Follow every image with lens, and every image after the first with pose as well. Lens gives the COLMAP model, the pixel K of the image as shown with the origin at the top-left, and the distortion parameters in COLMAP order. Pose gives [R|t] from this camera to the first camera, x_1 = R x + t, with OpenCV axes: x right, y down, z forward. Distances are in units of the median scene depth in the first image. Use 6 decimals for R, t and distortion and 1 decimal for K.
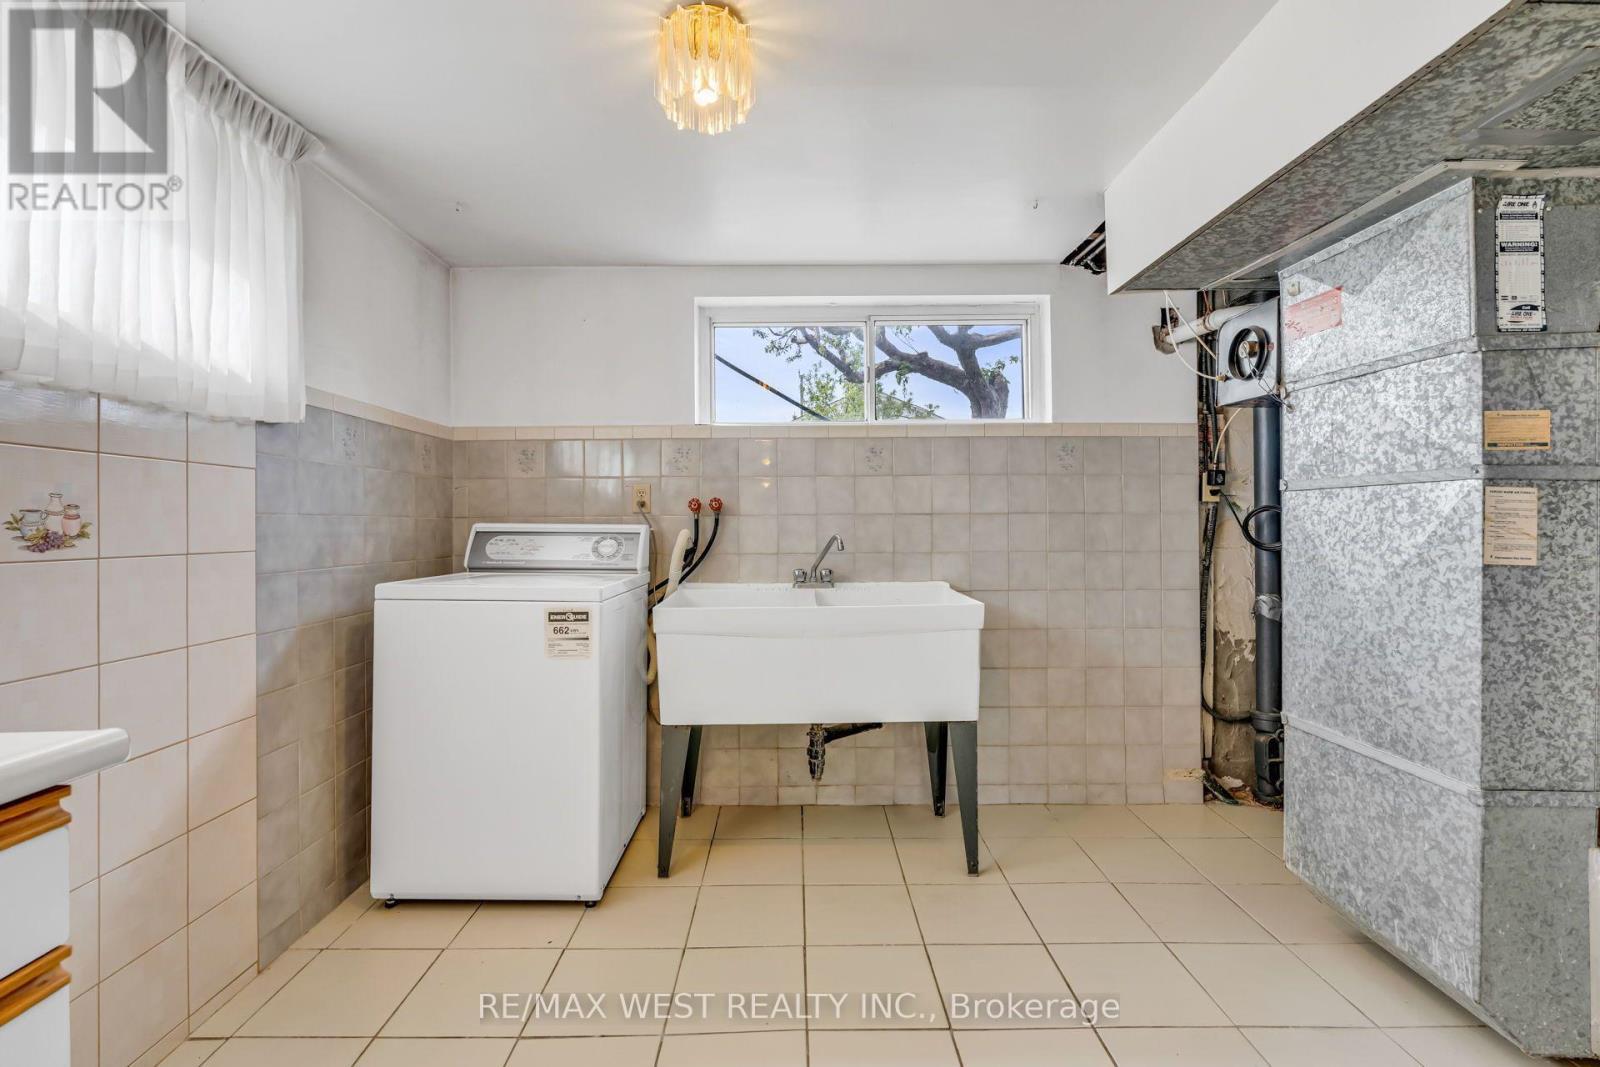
lens RADIAL K [[730.0, 0, 803.1], [0, 730.0, 523.4], [0, 0, 1]] dist [-0.001028, 0.000154]
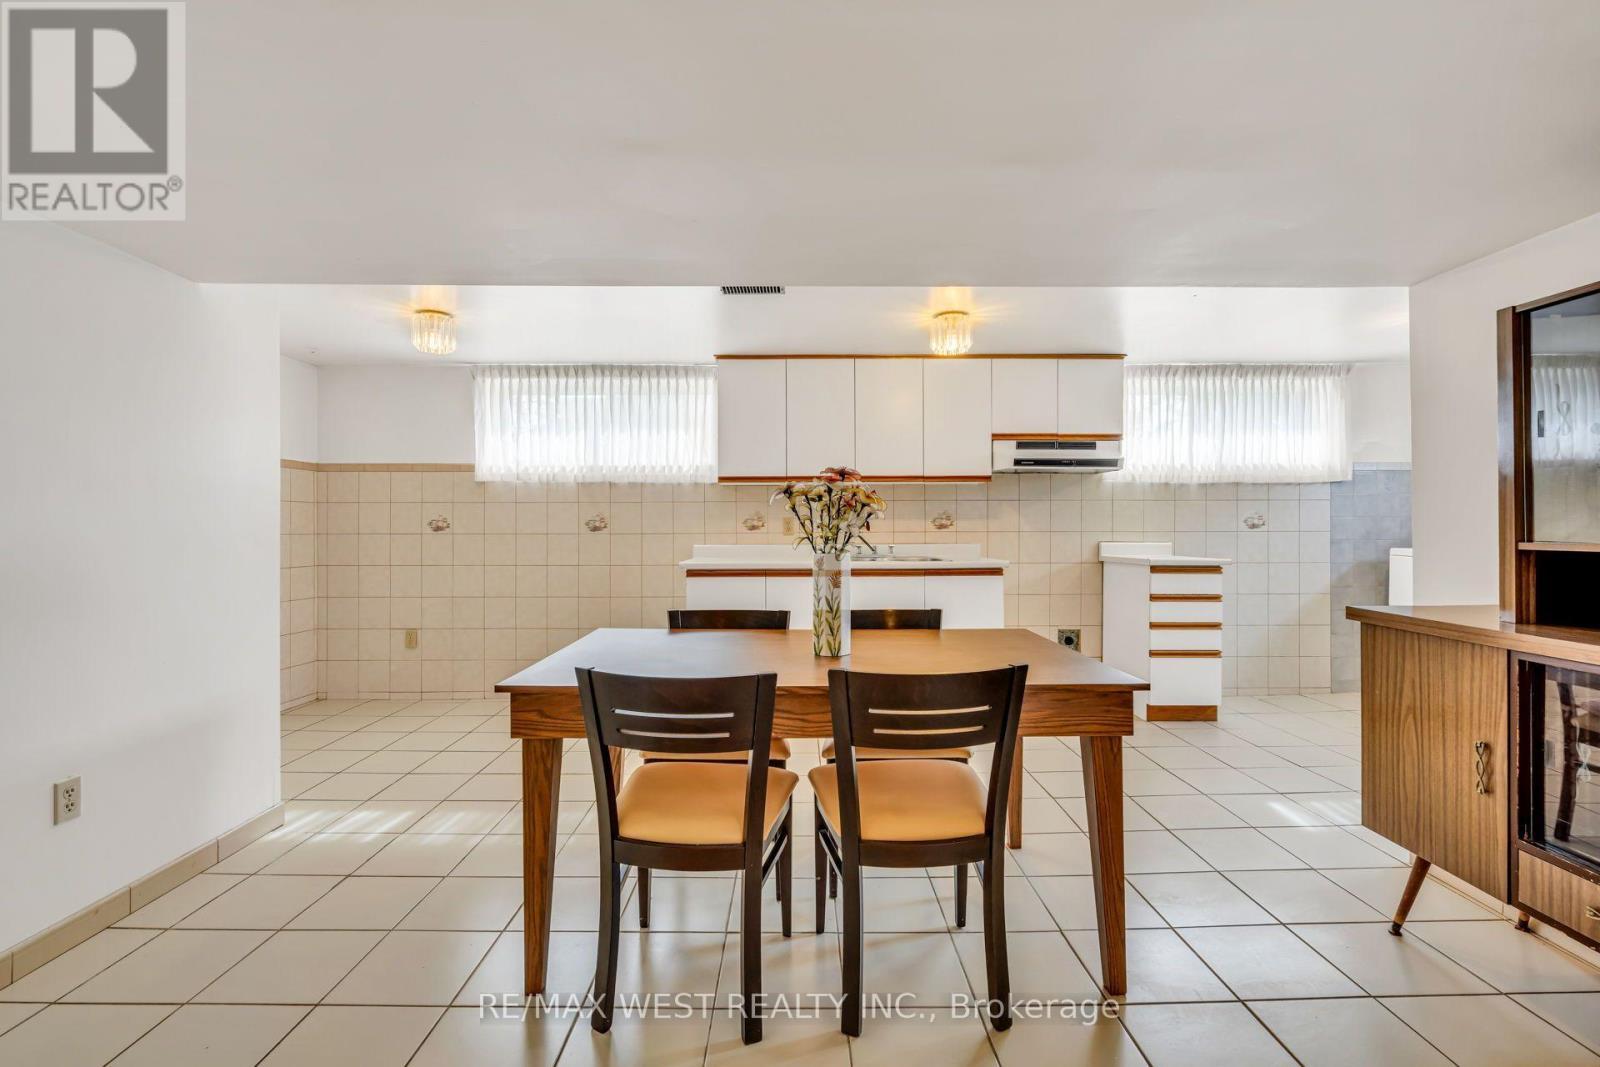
lens RADIAL K [[730.0, 0, 795.7], [0, 730.0, 533.9], [0, 0, 1]] dist [-0.001028, 0.000154]
pose [[0.006191, 0.004219, -0.999972, 1.990264], [0.005099, 0.999978, 0.004251, 0.028140], [0.999968, -0.005125, 0.006169, -1.002455]]
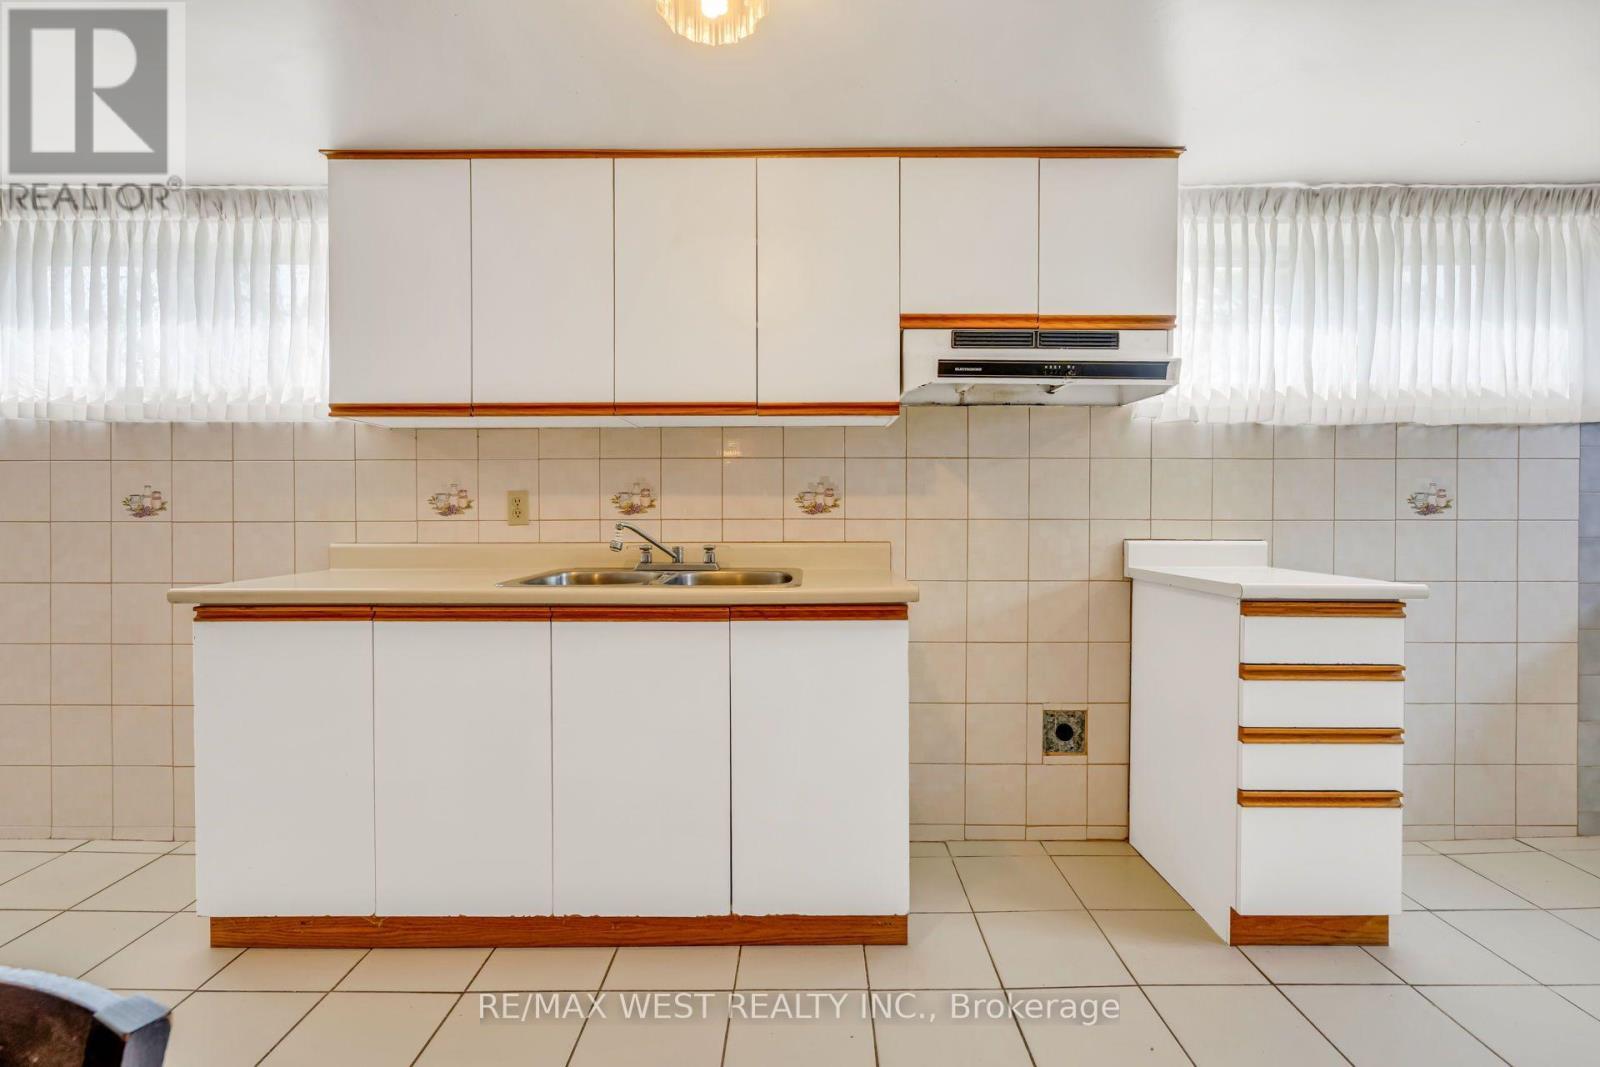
lens RADIAL K [[730.0, 0, 812.3], [0, 730.0, 522.8], [0, 0, 1]] dist [-0.001028, 0.000154]
pose [[-0.001706, 0.012117, -0.999925, 0.630871], [0.003089, 0.999922, 0.012111, 0.023999], [0.999994, -0.003068, -0.001743, -0.431263]]
